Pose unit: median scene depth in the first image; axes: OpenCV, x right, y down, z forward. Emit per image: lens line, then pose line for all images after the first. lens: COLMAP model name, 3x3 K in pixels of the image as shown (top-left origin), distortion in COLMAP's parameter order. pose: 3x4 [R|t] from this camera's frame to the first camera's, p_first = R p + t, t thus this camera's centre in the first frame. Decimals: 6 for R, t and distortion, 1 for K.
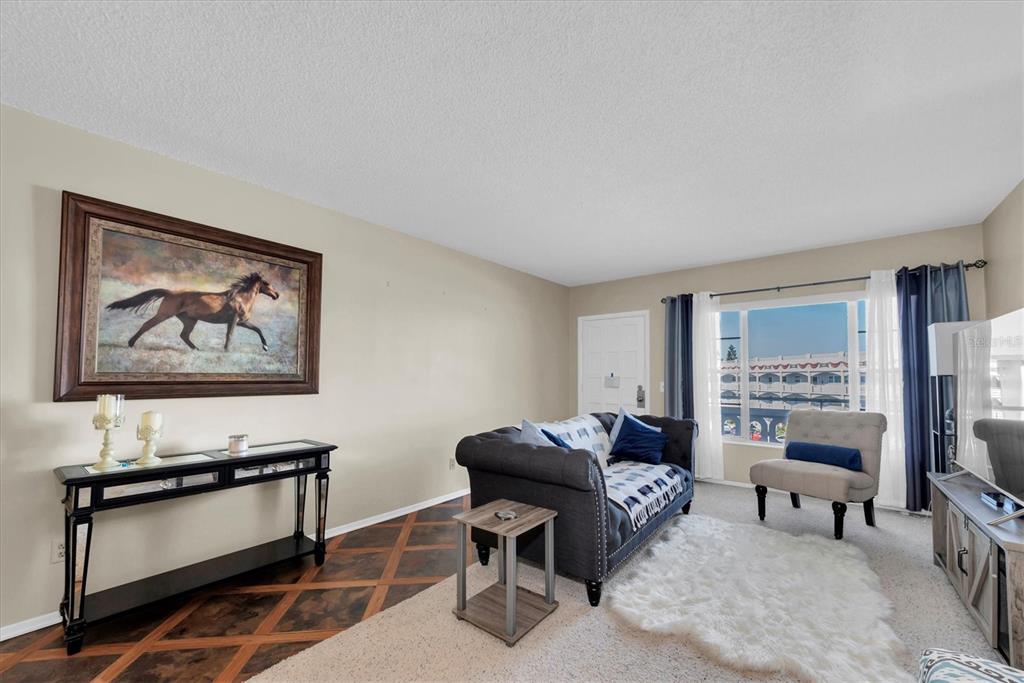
lens RADIAL K [[419.8, 0, 513.0], [0, 419.8, 361.1], [0, 0, 1]] dist [0.000339, -0.000028]
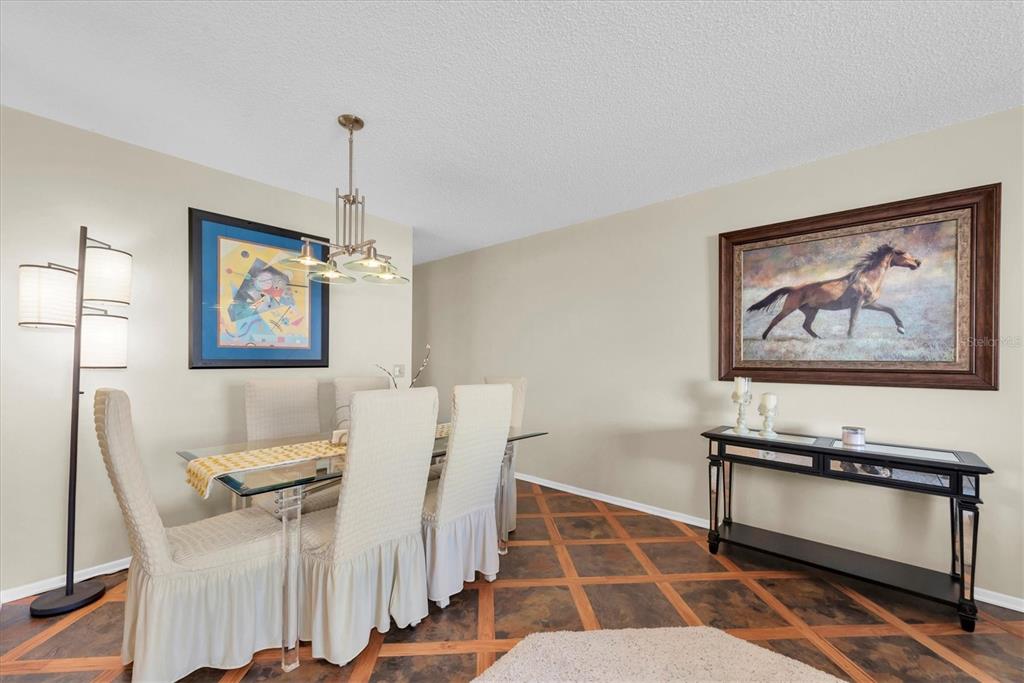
lens RADIAL K [[410.8, 0, 508.8], [0, 410.8, 360.0], [0, 0, 1]] dist [0.018865, -0.005143]
pose [[-0.073976, -0.001194, -0.997259, 0.334642], [0.032583, 0.999463, -0.003614, 0.005748], [0.996728, -0.032761, -0.073898, 0.320854]]
